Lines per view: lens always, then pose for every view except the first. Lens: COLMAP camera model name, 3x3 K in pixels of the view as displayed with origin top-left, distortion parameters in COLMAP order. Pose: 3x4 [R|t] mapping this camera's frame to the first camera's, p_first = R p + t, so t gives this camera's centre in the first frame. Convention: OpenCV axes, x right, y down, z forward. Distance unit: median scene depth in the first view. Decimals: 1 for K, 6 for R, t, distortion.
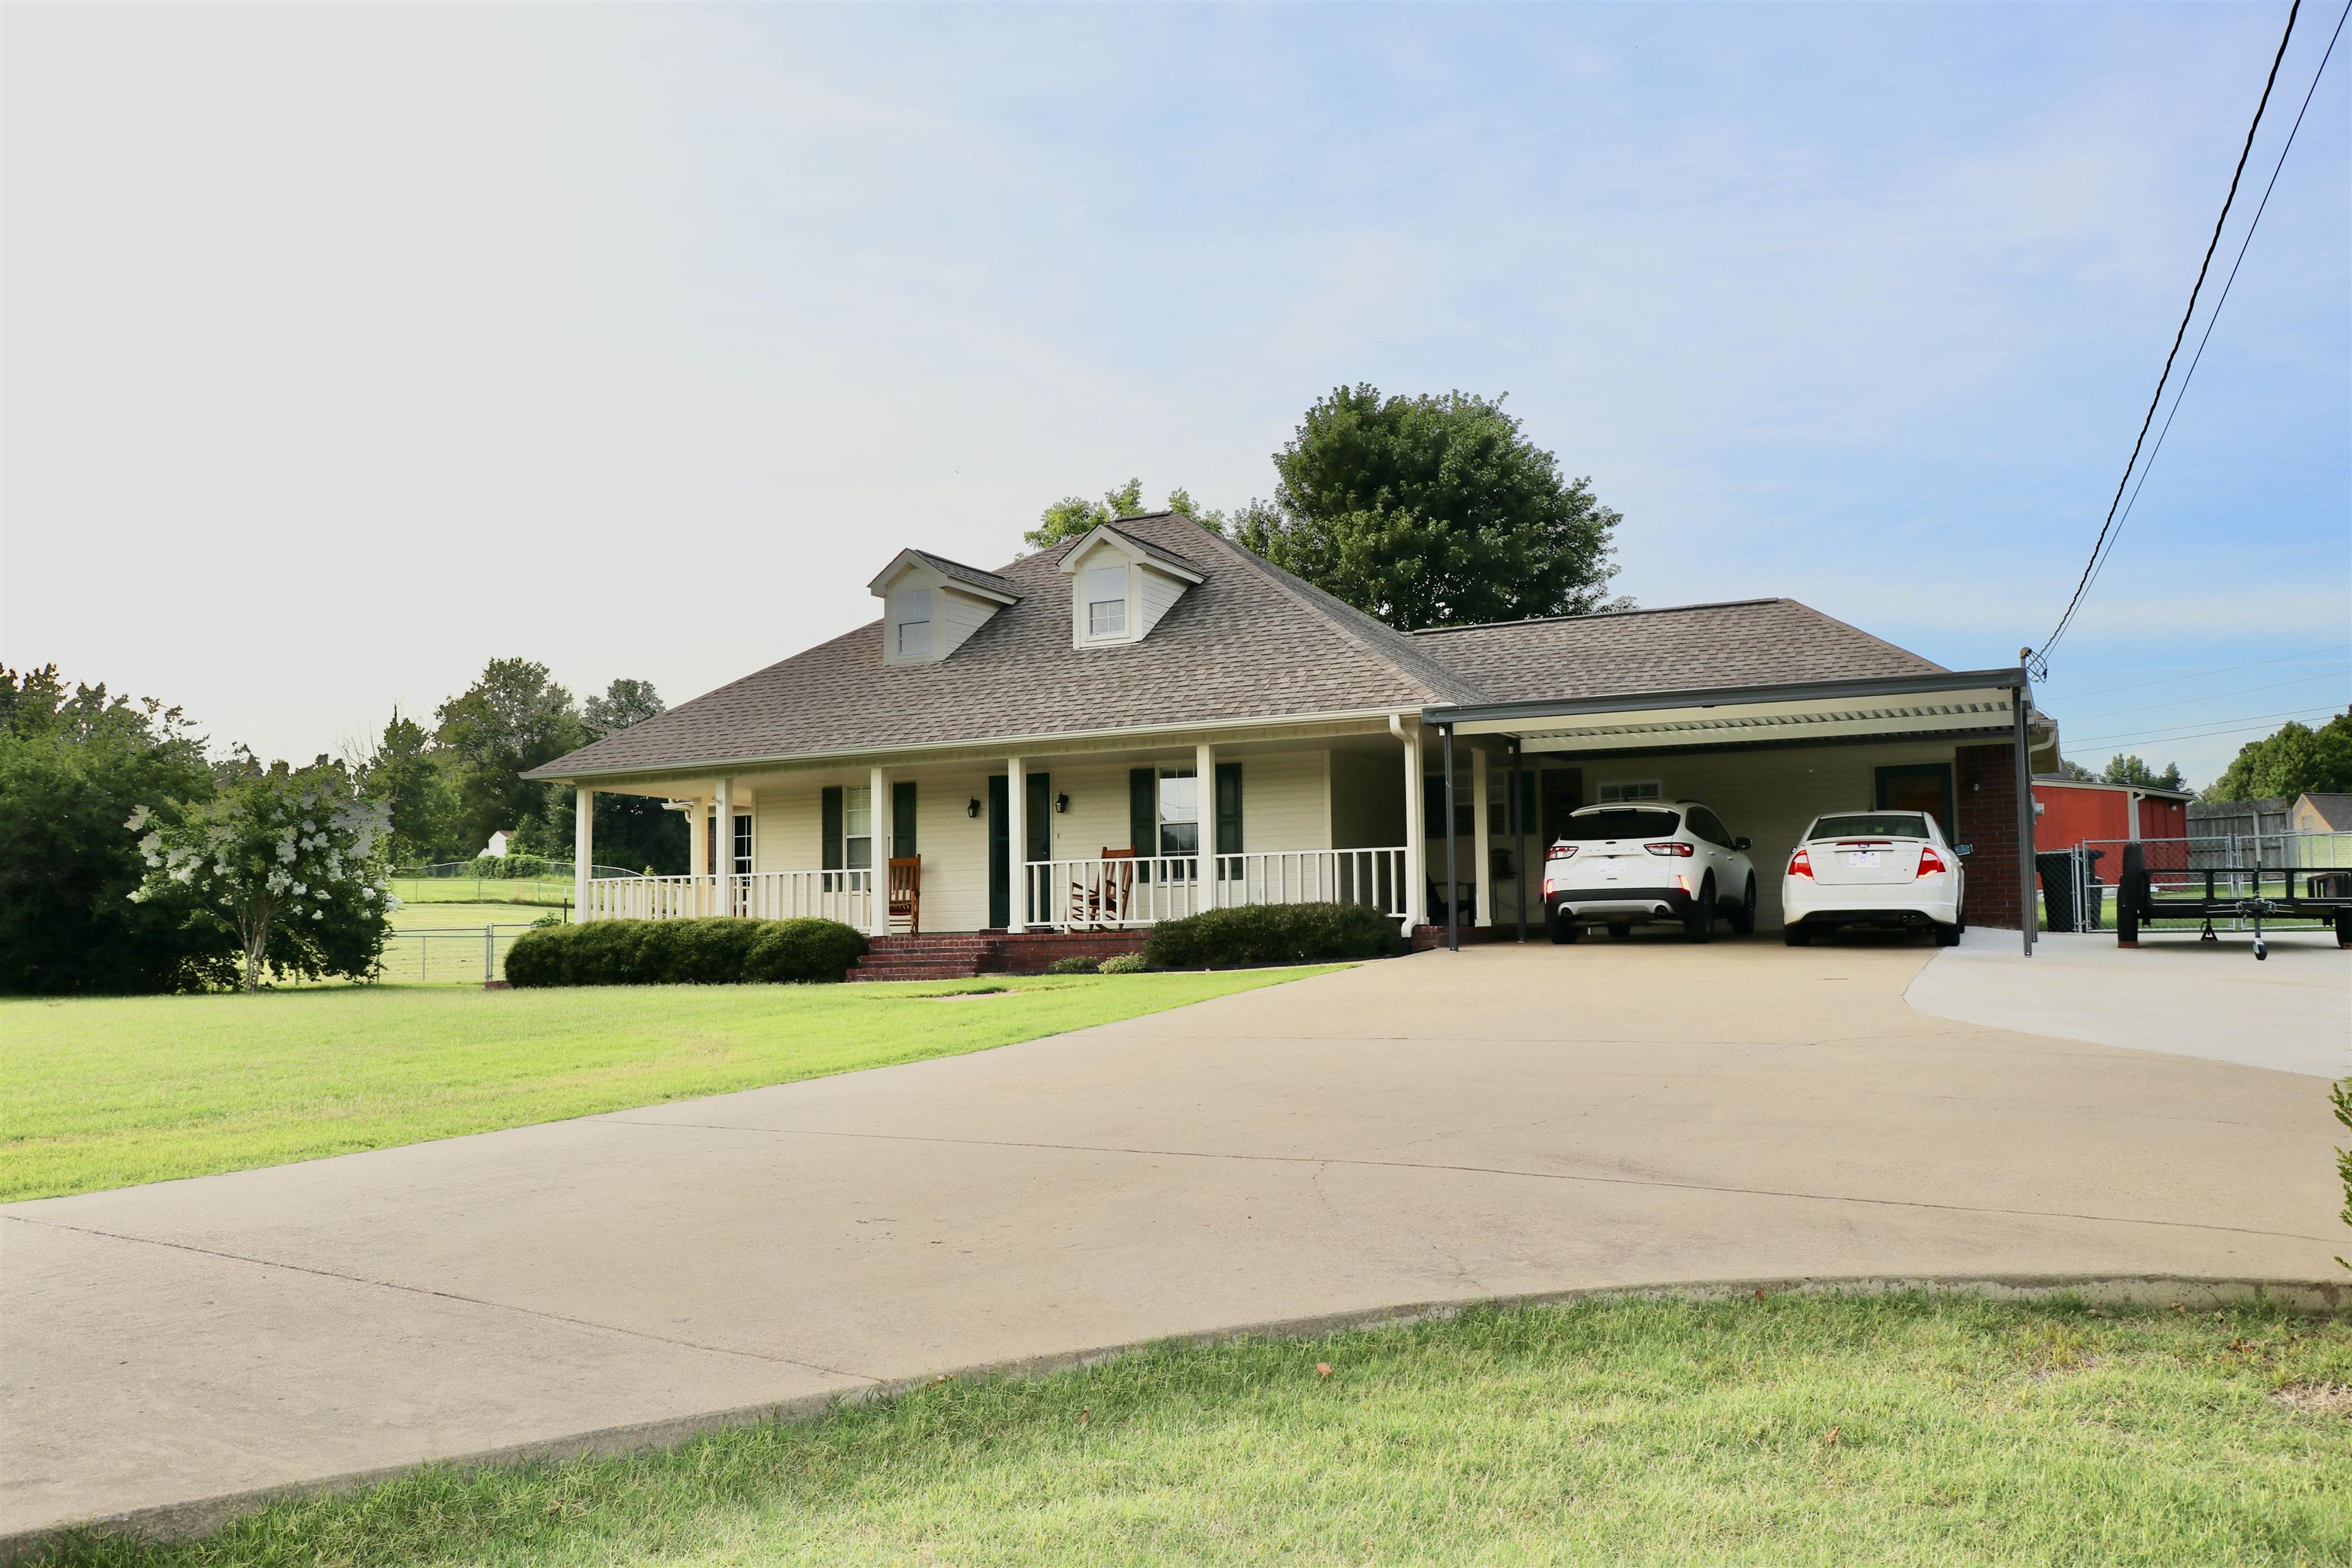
lens RADIAL K [[1906.2, 0, 1176.0], [0, 1906.2, 784.0], [0, 0, 1]] dist [-0.172421, 0.145802]
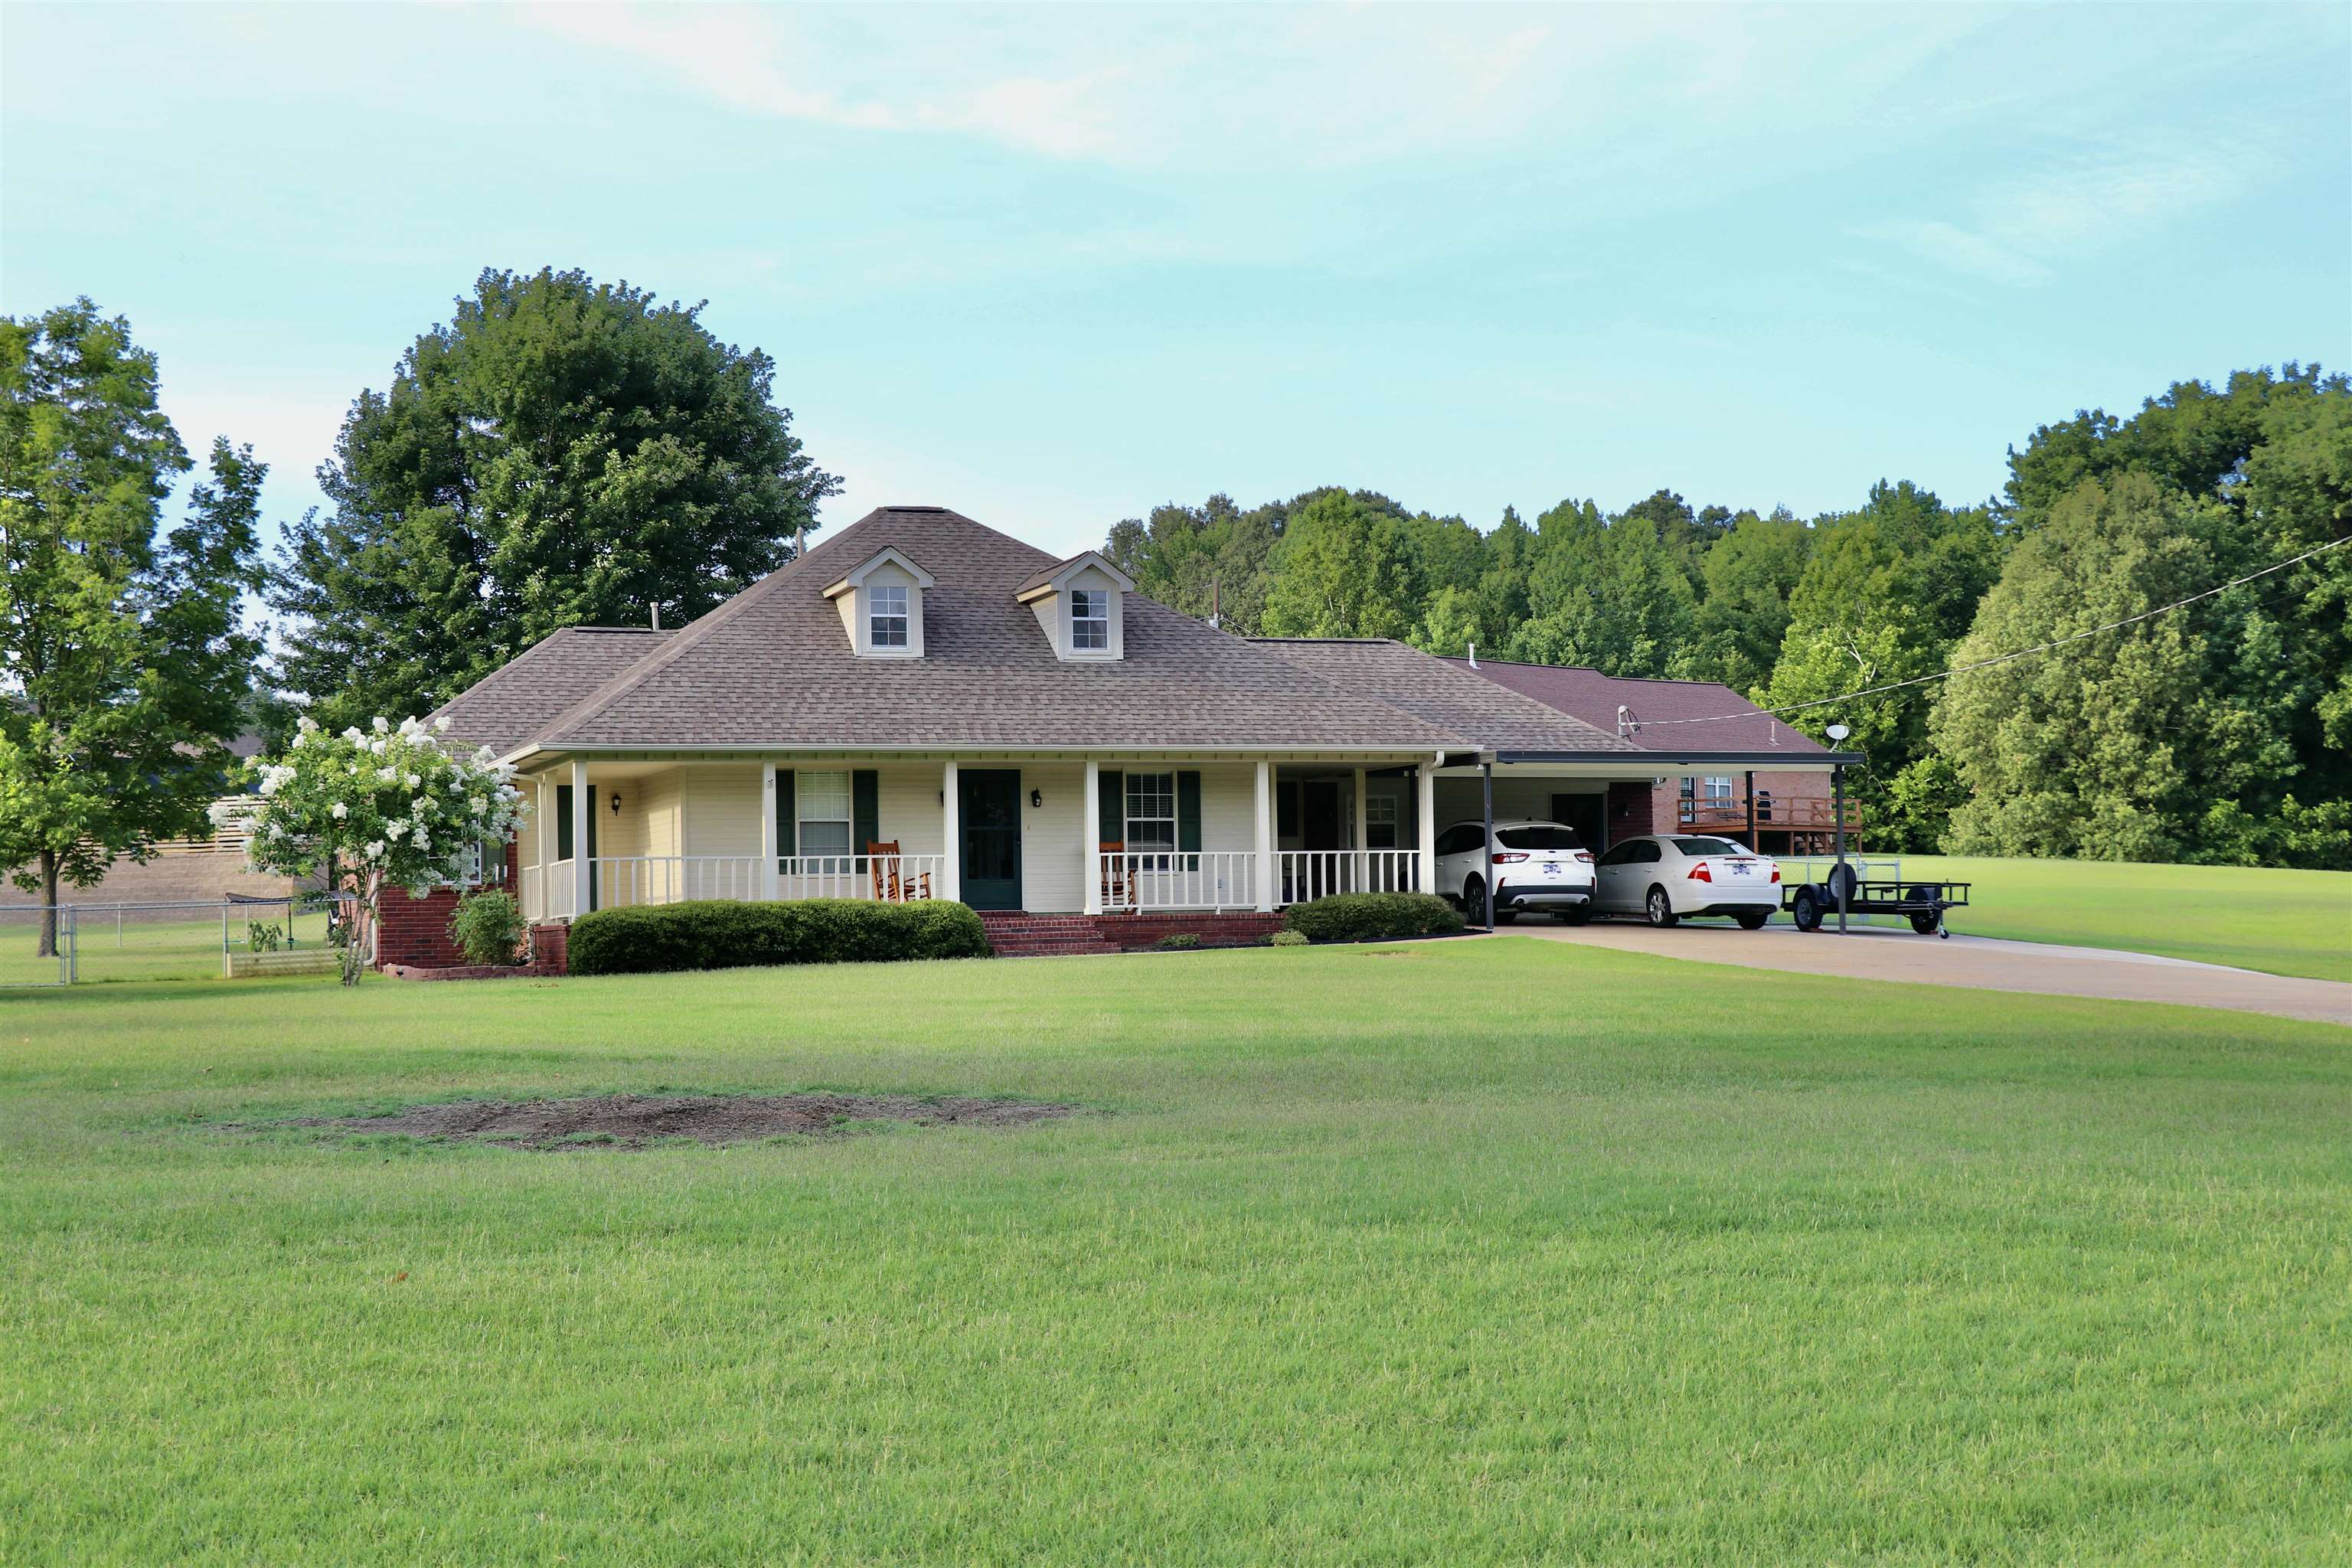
lens RADIAL K [[3287.0, 0, 1176.0], [0, 3287.0, 784.0], [0, 0, 1]] dist [0.085025, 0.115378]
pose [[0.704750, 0.037483, 0.708465, -1.317714], [-0.054978, 0.998486, 0.001862, -0.006222], [-0.707322, -0.040262, 0.705744, -0.391818]]
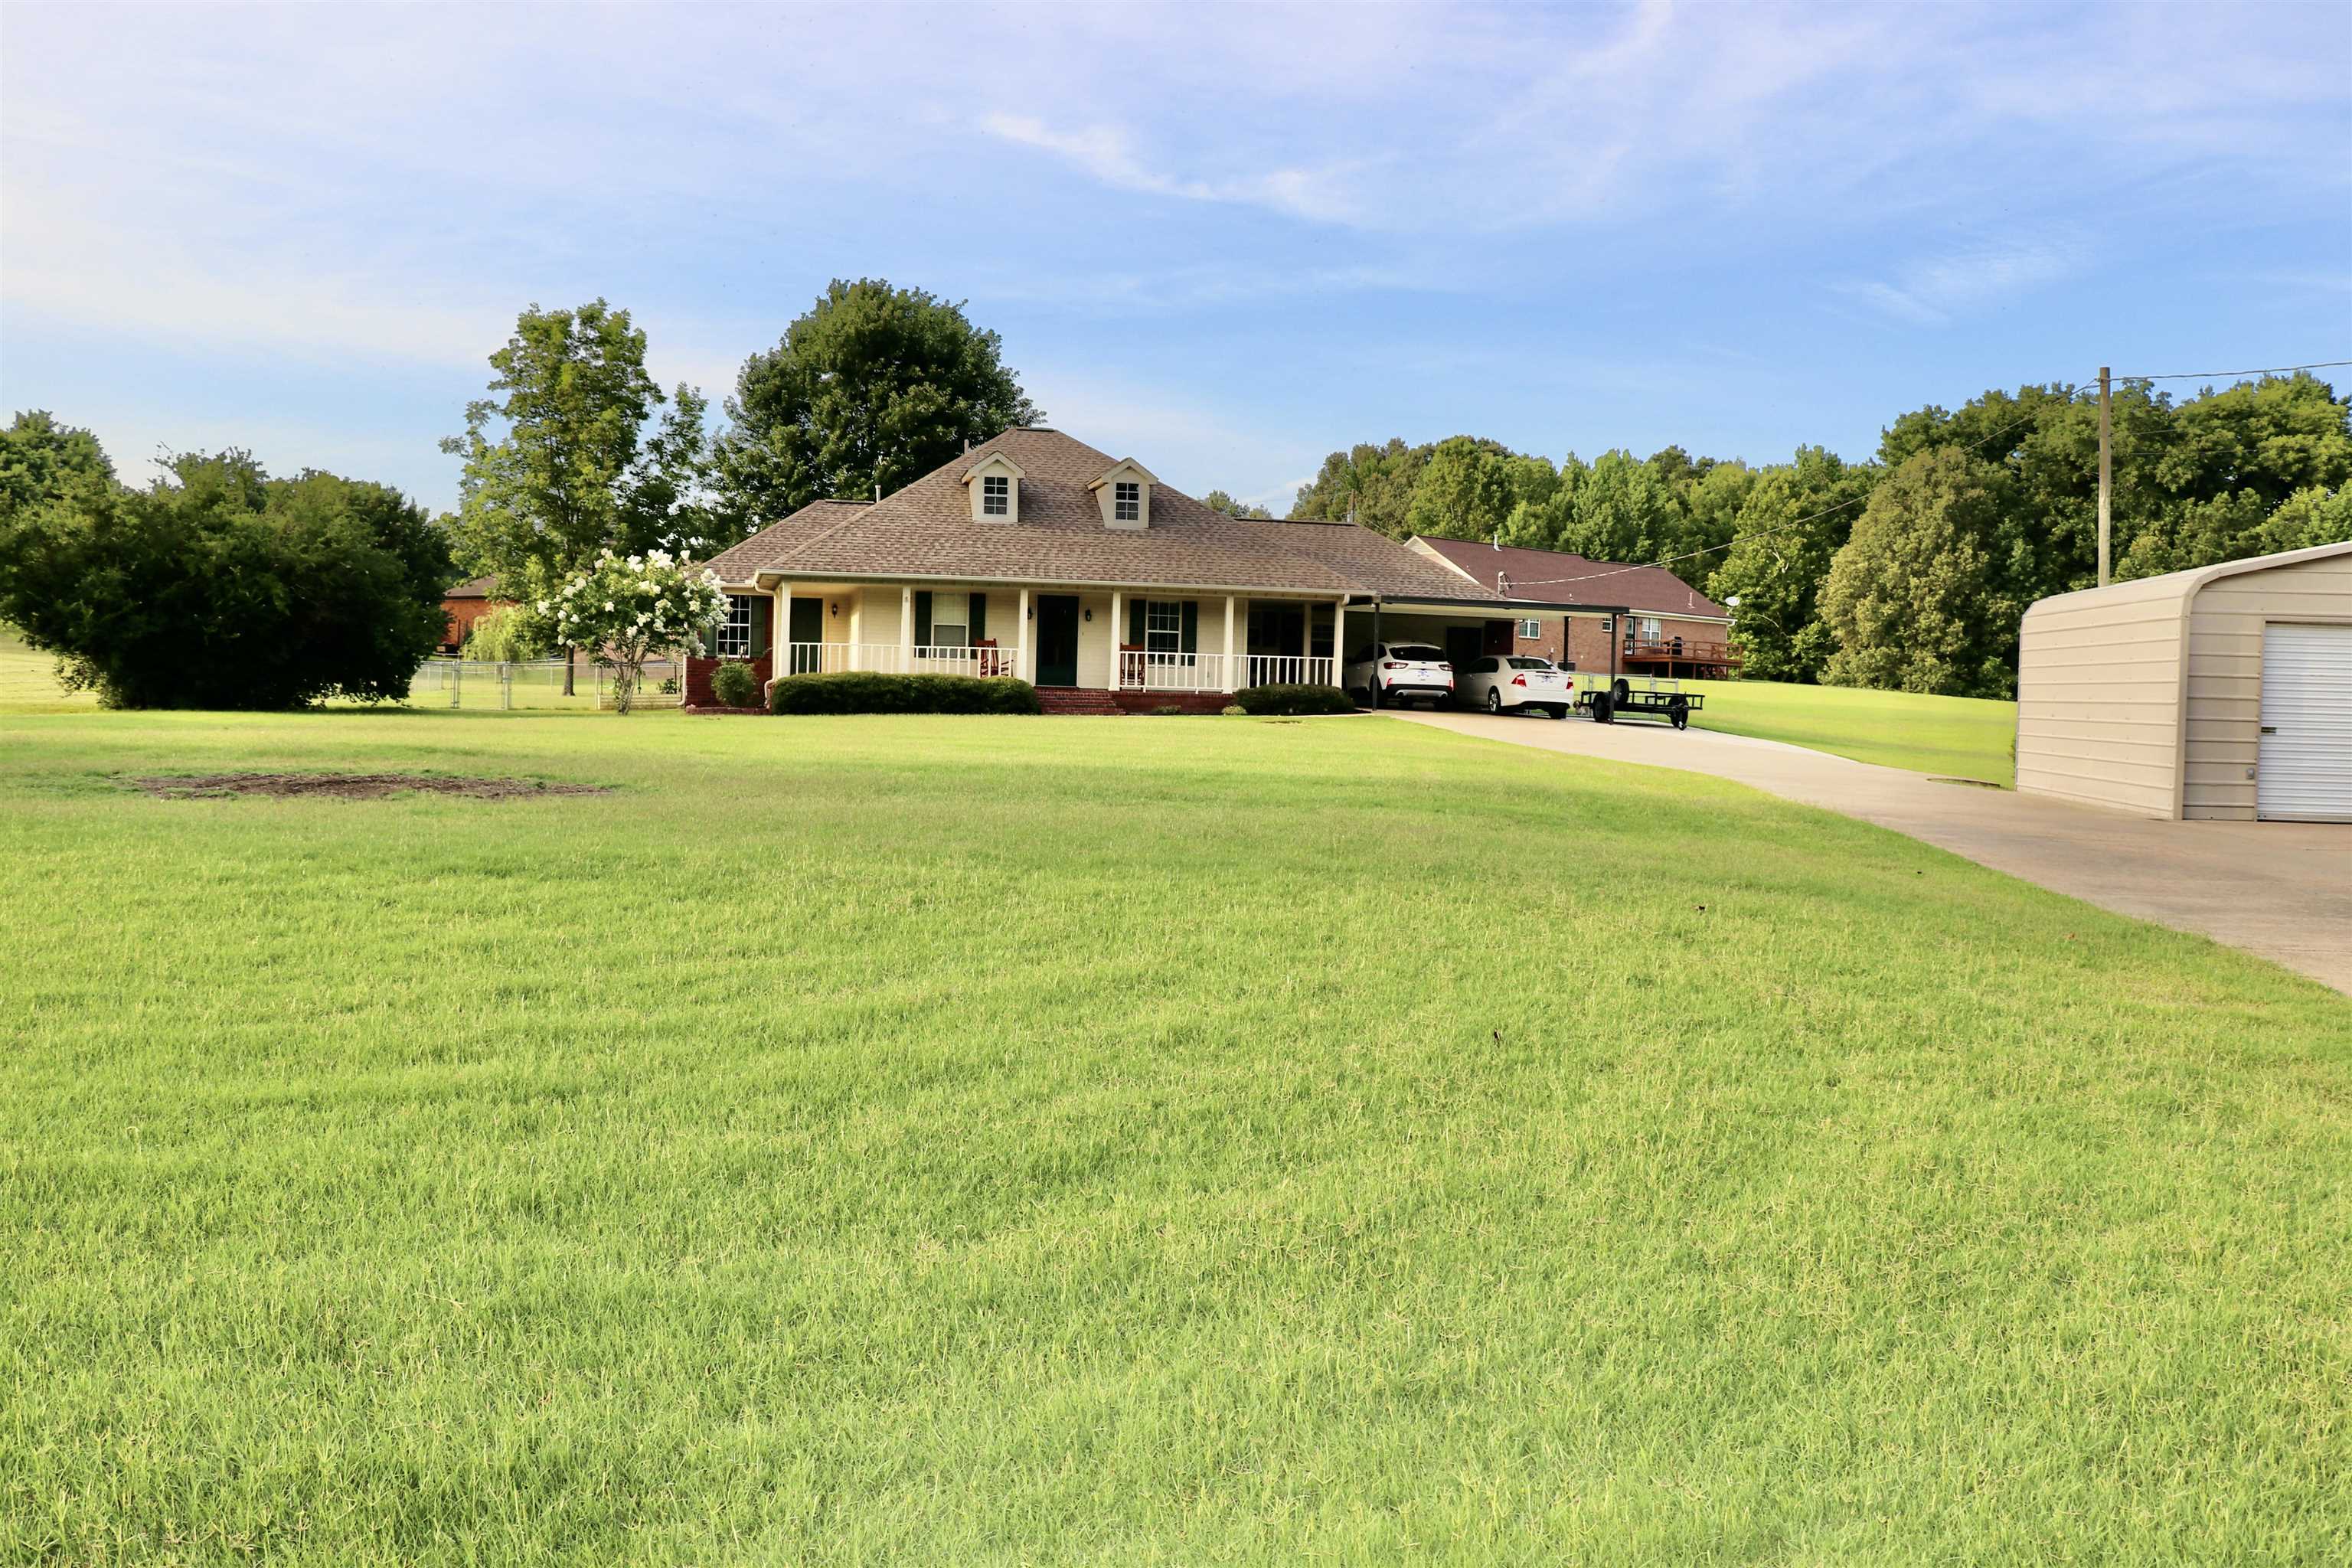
lens RADIAL K [[2062.3, 0, 1176.0], [0, 2062.3, 784.0], [0, 0, 1]] dist [-0.173496, 0.114776]
pose [[0.774589, 0.013797, 0.632315, -1.144197], [-0.090536, 0.991885, 0.089264, -0.011885], [-0.625952, -0.126390, 0.769552, -0.490762]]
